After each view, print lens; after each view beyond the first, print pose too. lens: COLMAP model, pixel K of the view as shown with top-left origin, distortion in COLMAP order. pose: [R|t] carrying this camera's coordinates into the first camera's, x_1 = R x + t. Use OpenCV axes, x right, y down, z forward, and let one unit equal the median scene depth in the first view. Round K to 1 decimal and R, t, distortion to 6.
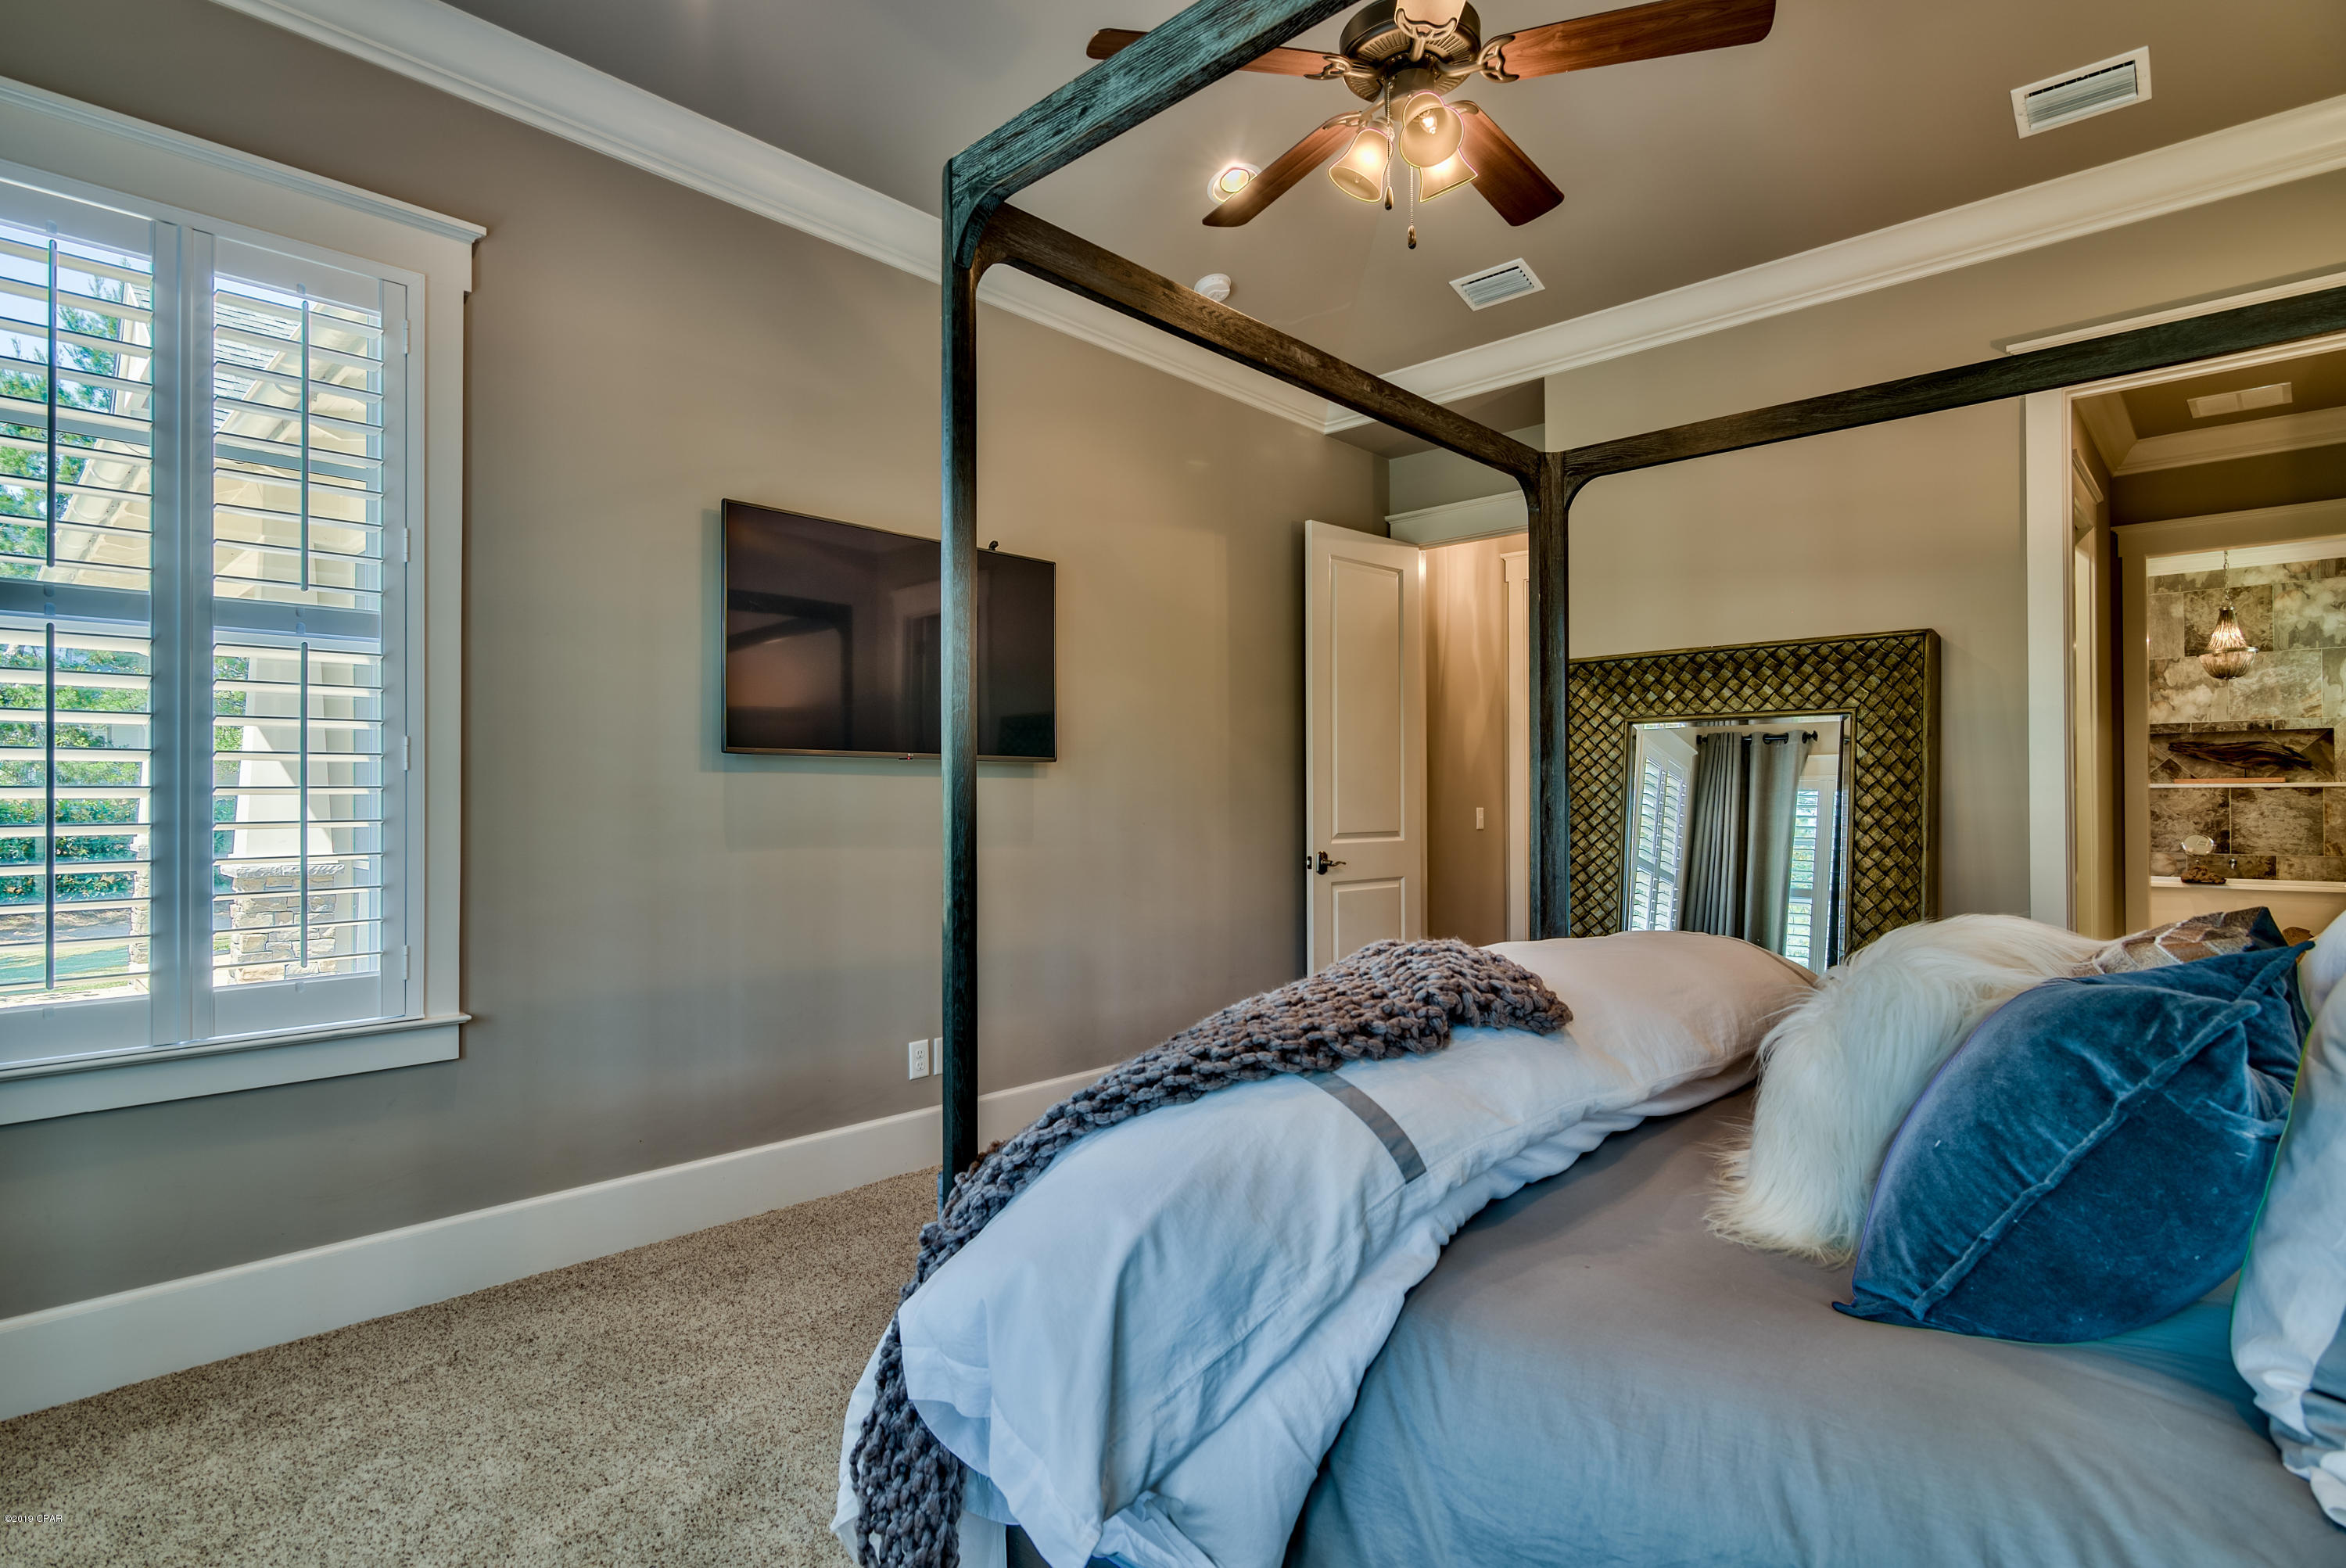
lens RADIAL K [[1149.7, 0, 1165.3], [0, 1149.7, 791.2], [0, 0, 1]] dist [-0.007556, 0.002065]
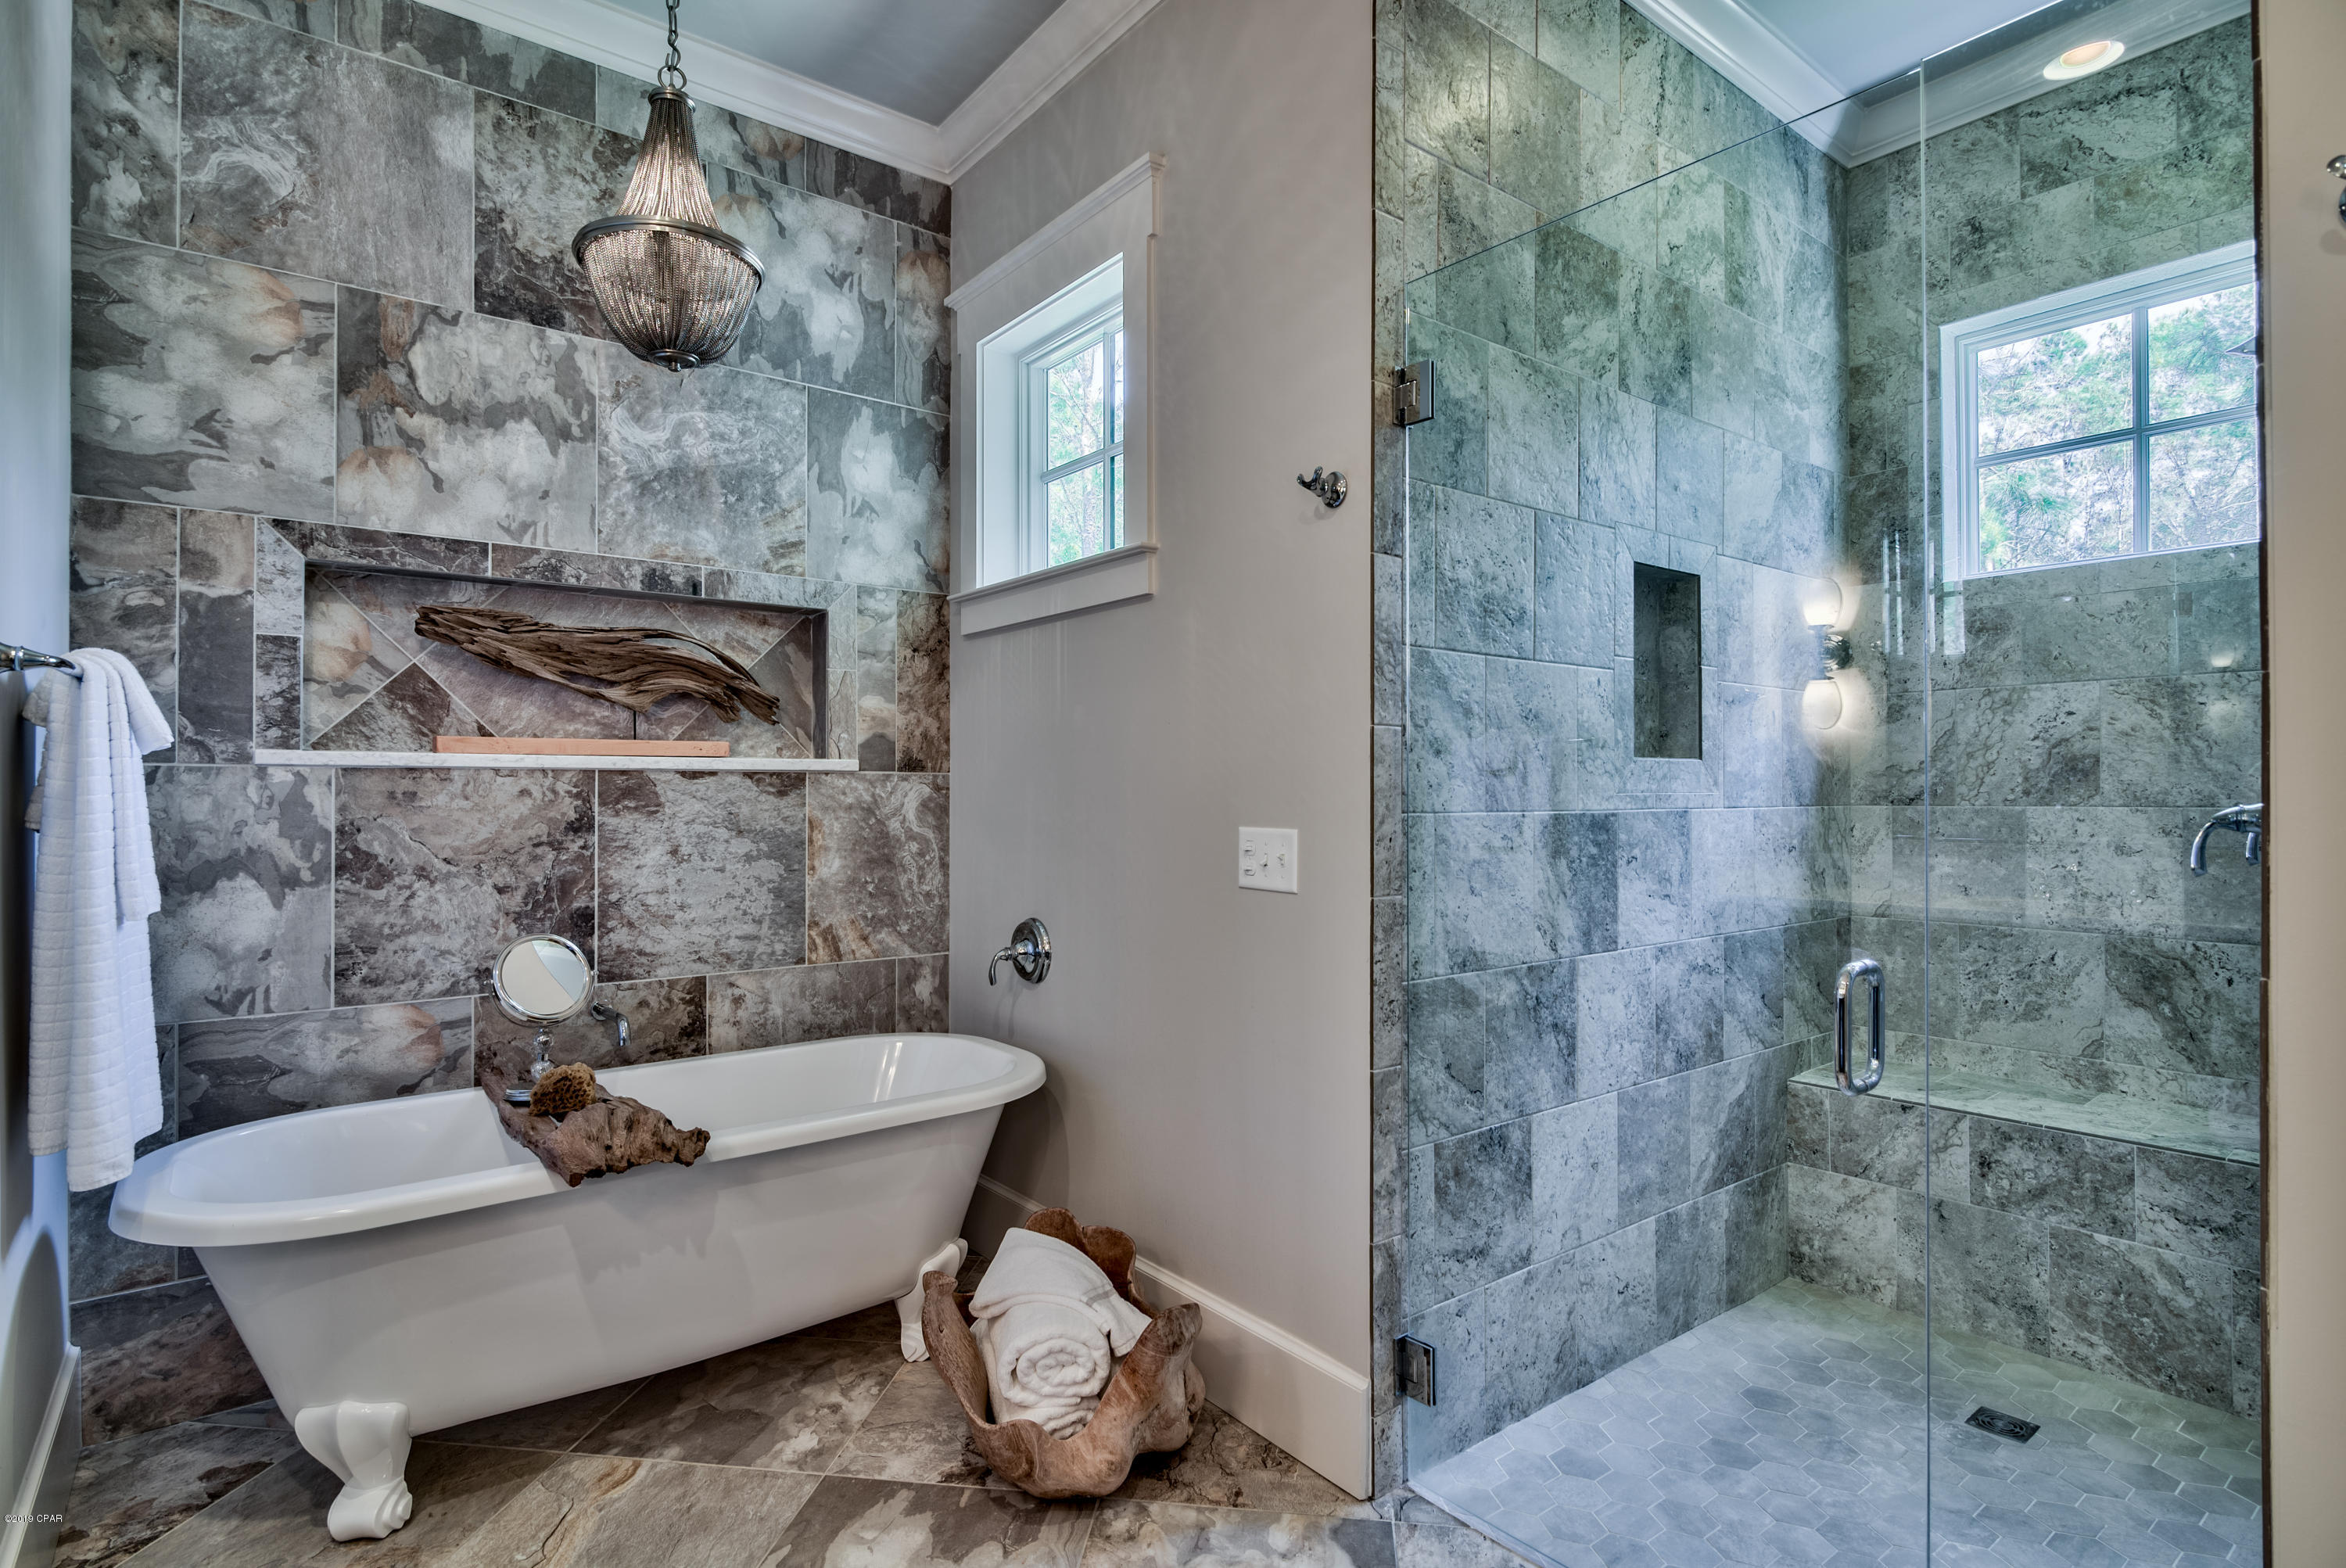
lens RADIAL K [[1149.7, 0, 1159.2], [0, 1149.7, 782.5], [0, 0, 1]] dist [-0.007556, 0.002065]
pose [[0.150260, 0.010840, 0.988587, 0.654126], [-0.005443, 0.999934, -0.010137, 0.002777], [-0.988632, -0.003858, 0.150309, 0.811794]]
